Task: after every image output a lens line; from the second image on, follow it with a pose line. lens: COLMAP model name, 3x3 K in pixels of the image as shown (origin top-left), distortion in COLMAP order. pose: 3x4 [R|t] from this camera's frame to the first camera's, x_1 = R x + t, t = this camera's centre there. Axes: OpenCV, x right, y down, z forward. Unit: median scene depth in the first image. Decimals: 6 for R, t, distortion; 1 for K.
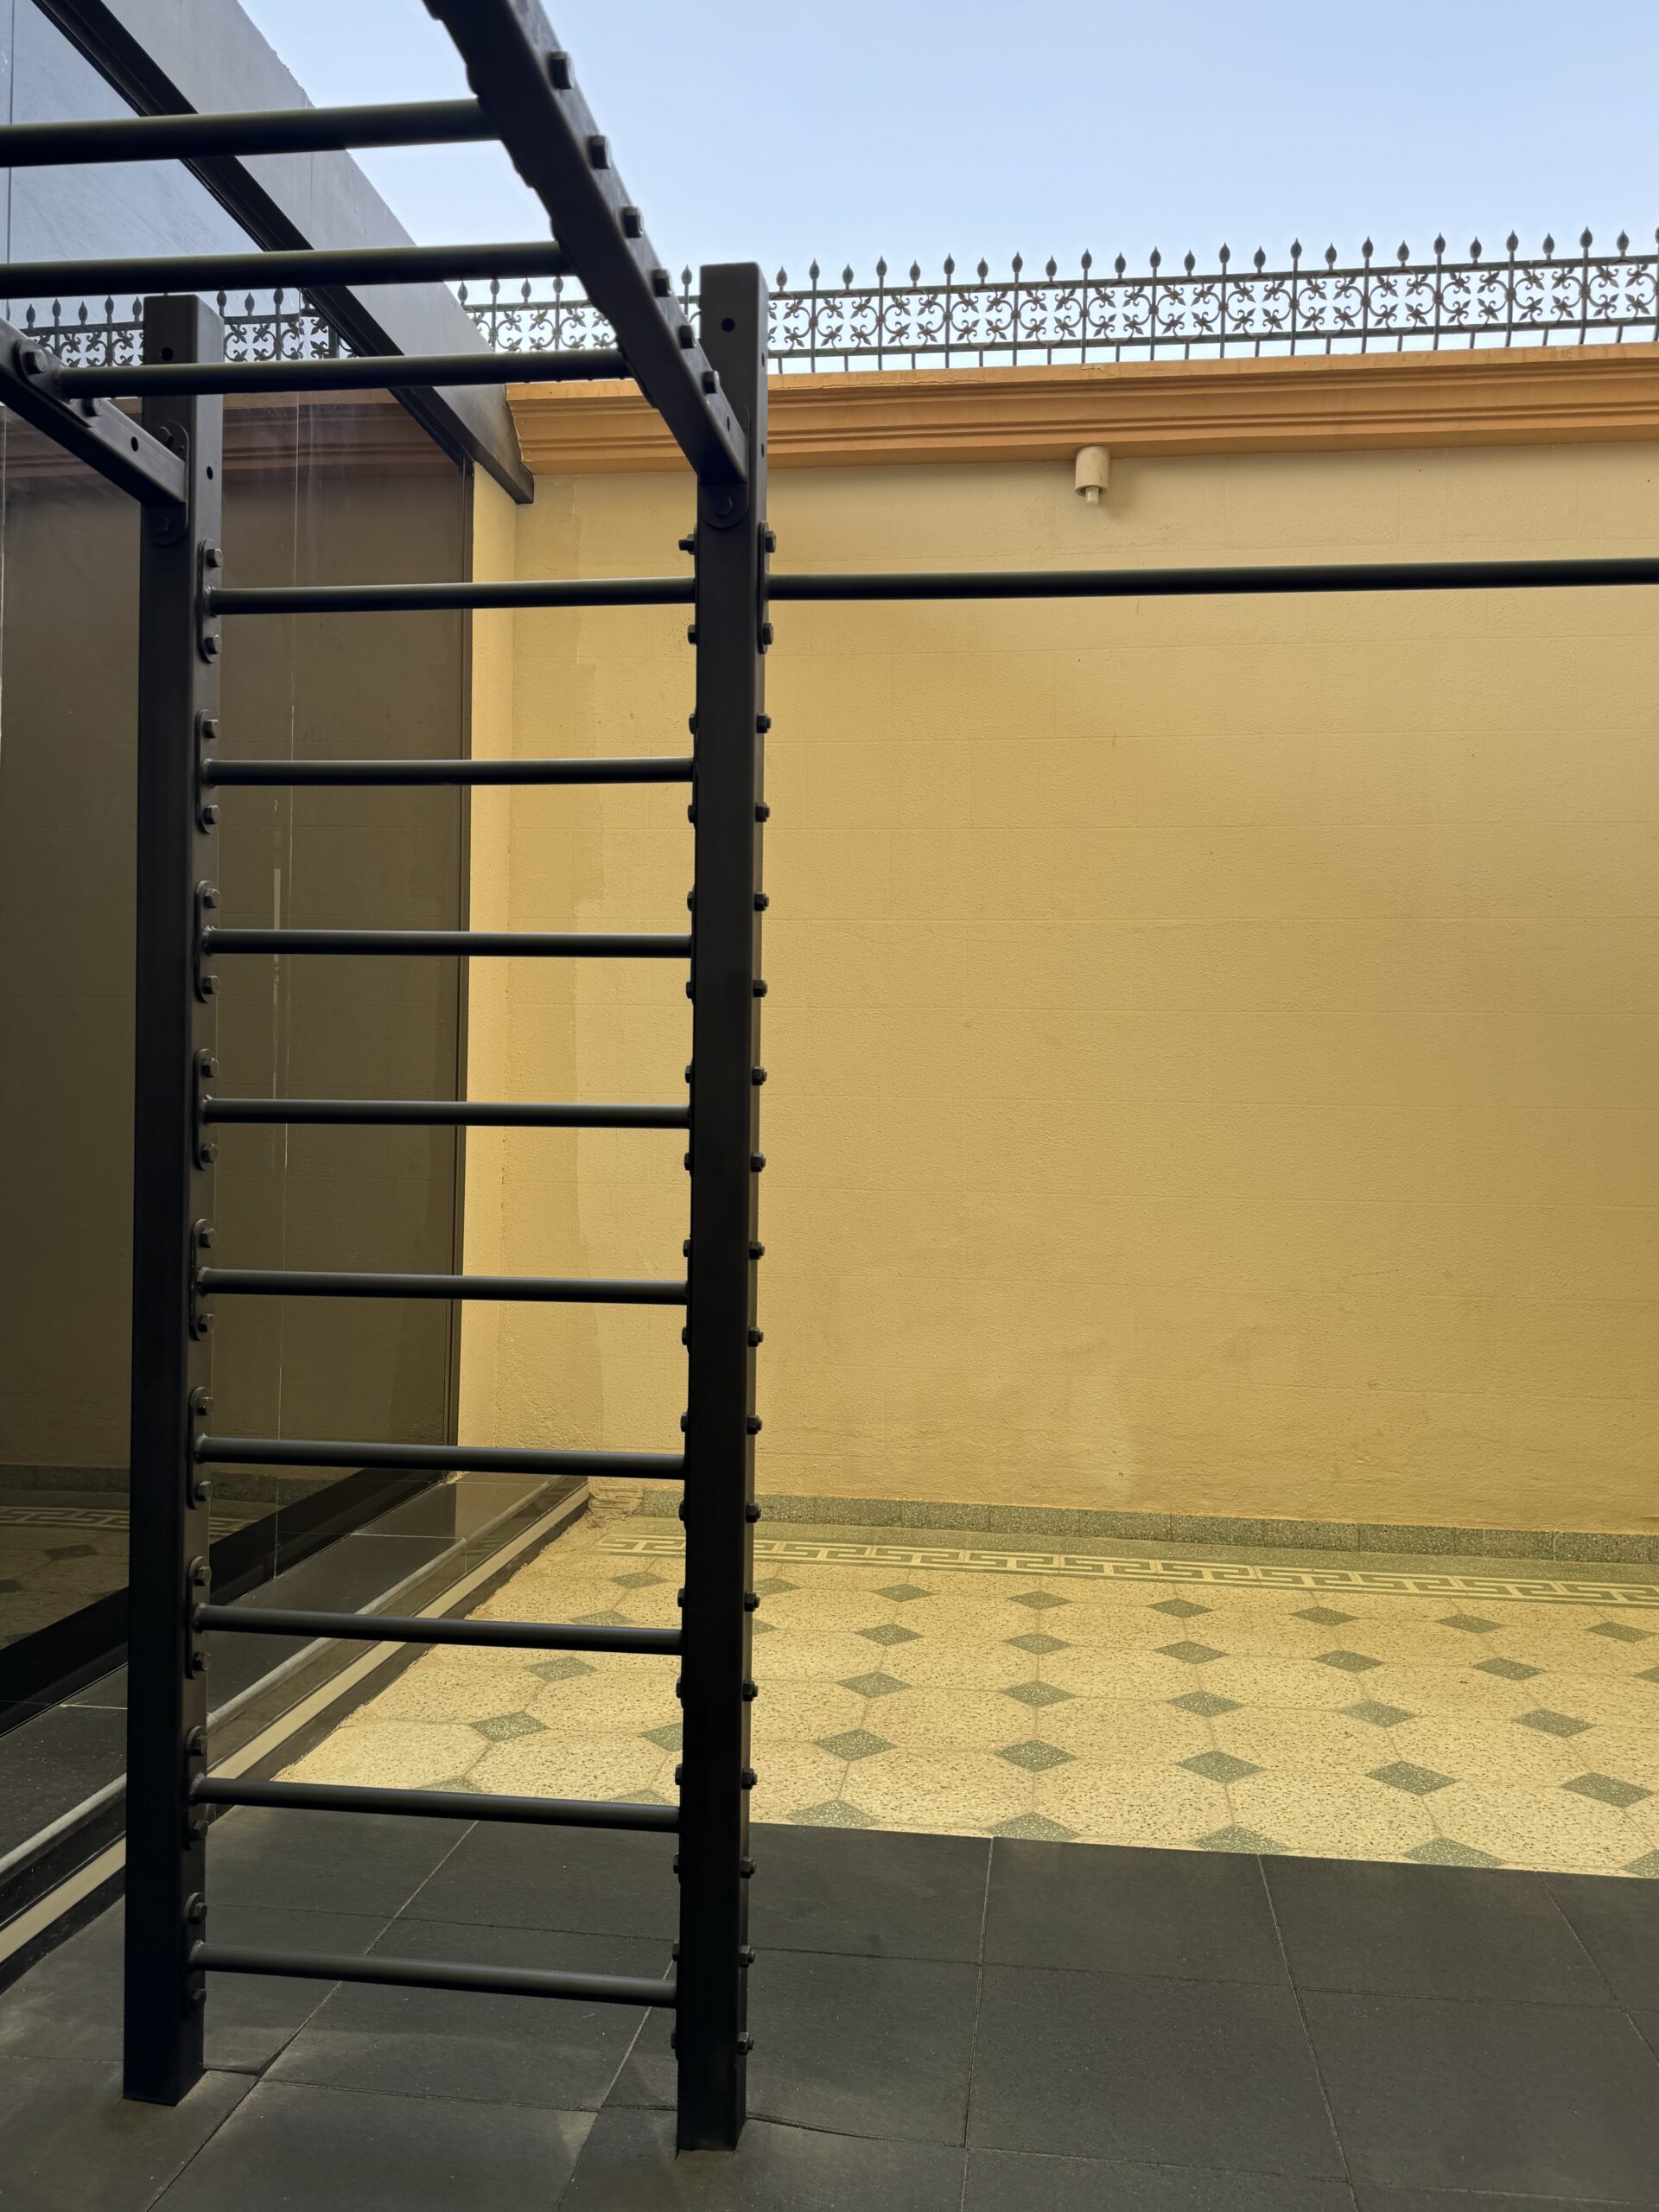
lens RADIAL K [[1660.4, 0, 822.5], [0, 1660.4, 1077.5], [0, 0, 1]] dist [0.008577, 0.000722]
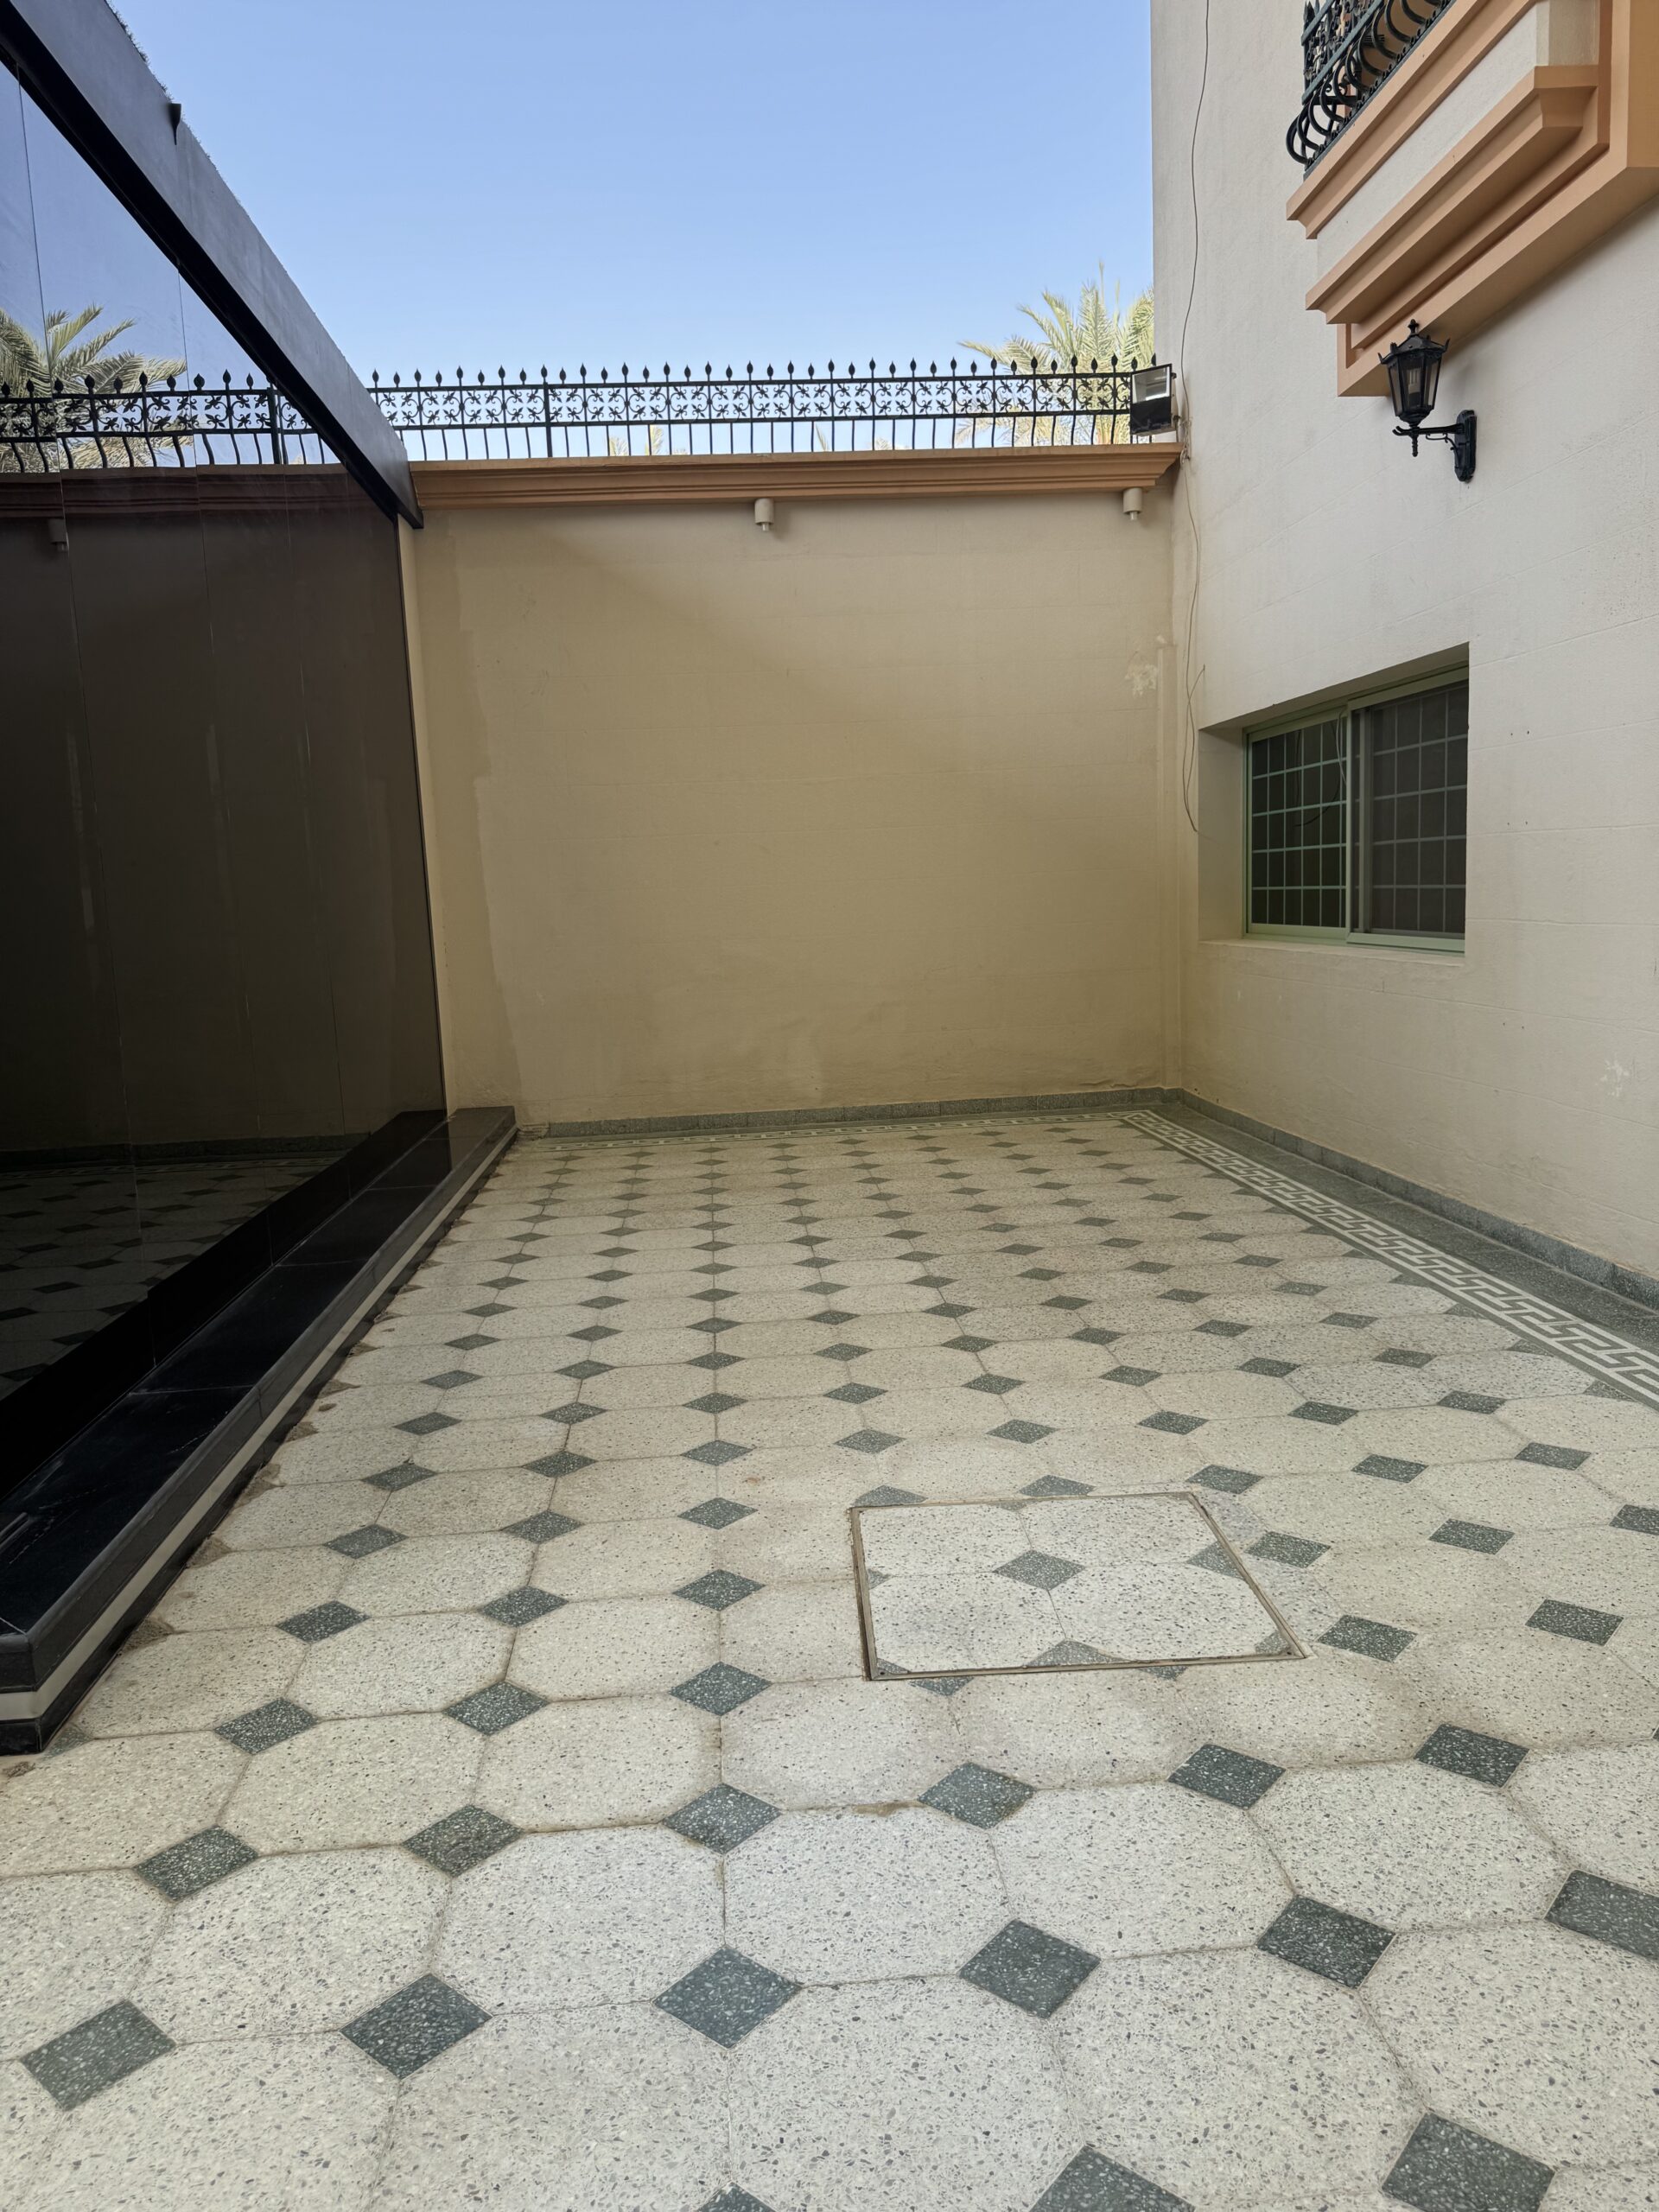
lens RADIAL K [[1541.1, 0, 829.5], [0, 1541.1, 1106.0], [0, 0, 1]] dist [0.038410, -0.044387]
pose [[0.969495, -0.091925, 0.227222, -0.182054], [0.055323, 0.985155, 0.162508, -0.017759], [-0.238787, -0.144980, 0.960188, -0.600555]]
